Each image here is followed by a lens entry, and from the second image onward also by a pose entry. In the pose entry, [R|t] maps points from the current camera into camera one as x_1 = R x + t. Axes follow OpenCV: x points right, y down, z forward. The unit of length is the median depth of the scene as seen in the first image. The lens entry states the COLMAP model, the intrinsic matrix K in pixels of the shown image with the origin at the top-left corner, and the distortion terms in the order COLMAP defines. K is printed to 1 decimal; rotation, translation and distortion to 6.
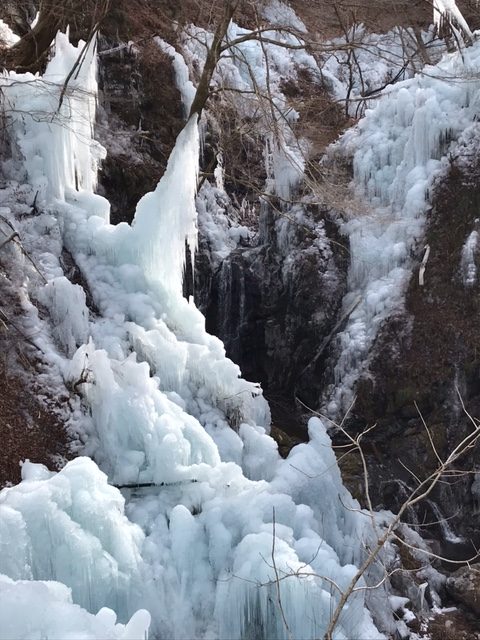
lens RADIAL K [[894.3, 0, 228.9], [0, 894.3, 329.3], [0, 0, 1]] dist [0.076305, 0.000000]
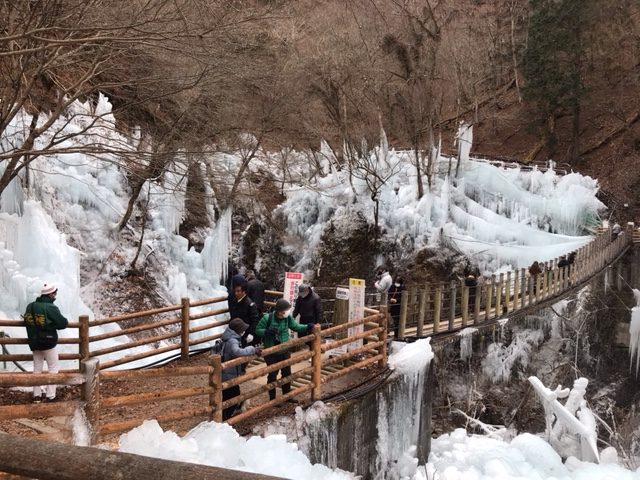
lens RADIAL K [[522.0, 0, 318.8], [0, 522.0, 238.2], [0, 0, 1]] dist [0.038099, -0.032901]
pose [[0.975881, 0.036322, 0.215259, -0.063928], [-0.010031, 0.992480, -0.121992, 0.012988], [-0.218071, 0.116891, 0.968907, -0.255315]]
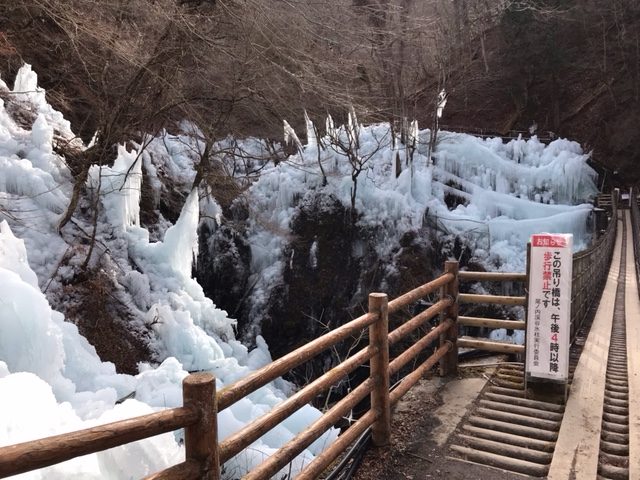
lens RADIAL K [[522.0, 0, 318.9], [0, 522.0, 241.3], [0, 0, 1]] dist [0.038099, -0.032901]
pose [[0.942525, -0.026027, 0.333121, -0.108408], [0.063521, 0.992737, -0.102163, 0.011458], [-0.328043, 0.117452, 0.937333, -0.112483]]
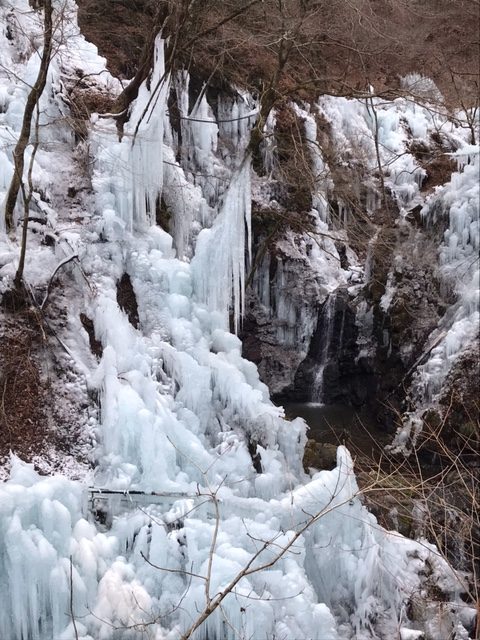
lens RADIAL K [[725.7, 0, 235.7], [0, 725.7, 320.1], [0, 0, 1]] dist [0.054680, 0.000000]
pose [[0.972959, 0.069845, -0.220166, 0.100339], [-0.078106, 0.996522, -0.029035, -0.008612], [0.217372, 0.045446, 0.975030, 0.085700]]
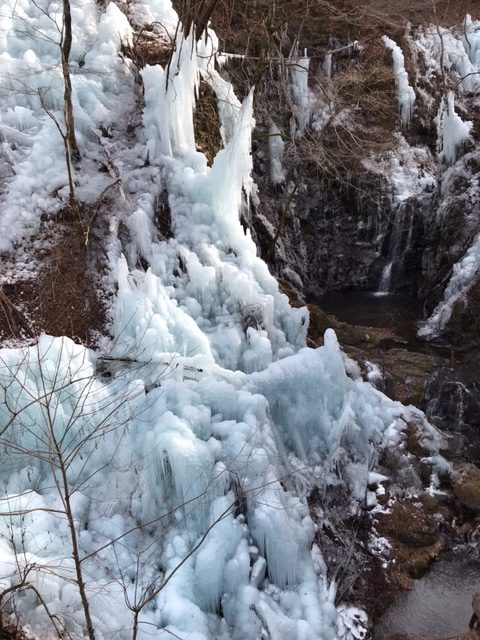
lens RADIAL K [[522.0, 0, 241.1], [0, 522.0, 319.7], [0, 0, 1]] dist [0.038099, -0.032901]
pose [[0.871447, 0.140154, -0.470039, 0.223723], [-0.067591, 0.983478, 0.167937, -0.021774], [0.485810, -0.114578, 0.866522, 0.186468]]
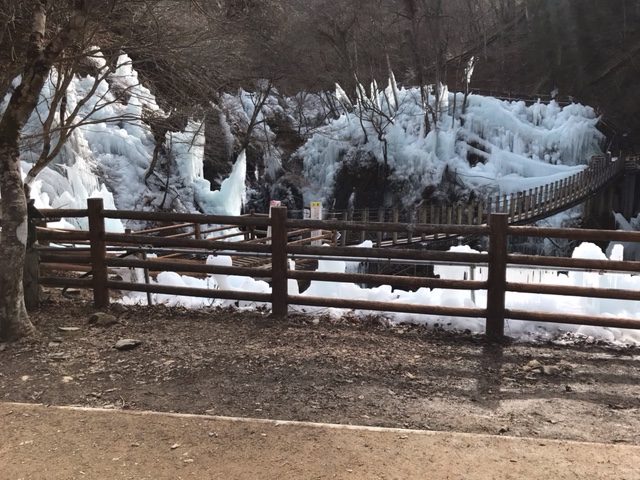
lens RADIAL K [[522.0, 0, 319.4], [0, 522.0, 240.8], [0, 0, 1]] dist [0.038099, -0.032901]
pose [[0.985809, -0.019723, 0.166709, -0.050956], [0.021631, 0.999720, -0.009634, 0.030959], [-0.166473, 0.013104, 0.985959, -0.344043]]
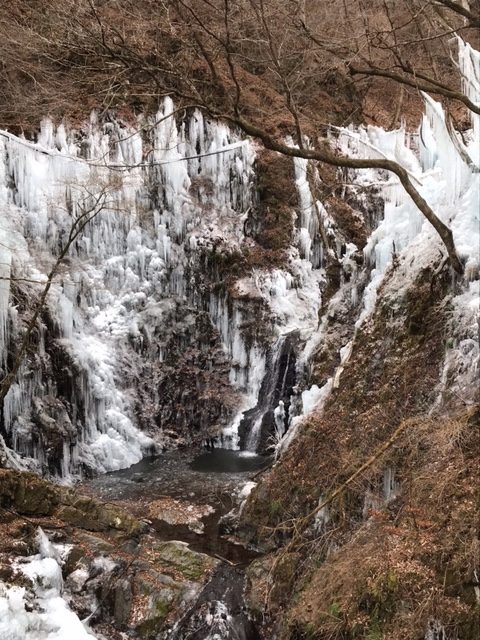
lens RADIAL K [[655.7, 0, 238.2], [0, 655.7, 317.5], [0, 0, 1]] dist [0.065404, 0.000000]
pose [[0.824499, 0.095155, -0.557805, 0.467957], [-0.137720, 0.989863, -0.034706, -0.078238], [0.548848, 0.105436, 0.829246, 0.386976]]
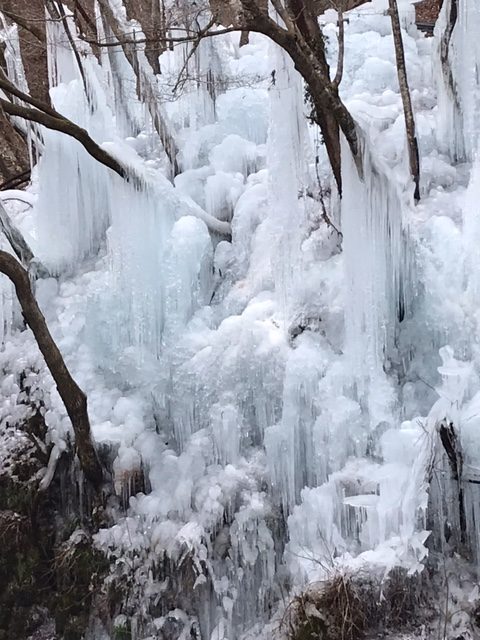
lens RADIAL K [[1715.8, 0, 259.8], [0, 1715.8, 320.8], [0, 0, 1]] dist [0.281391, 0.000000]
pose [[0.994831, -0.004081, 0.101462, 0.321777], [0.030397, 0.965341, -0.259216, -0.044737], [-0.096888, 0.260960, 0.960475, 0.267923]]
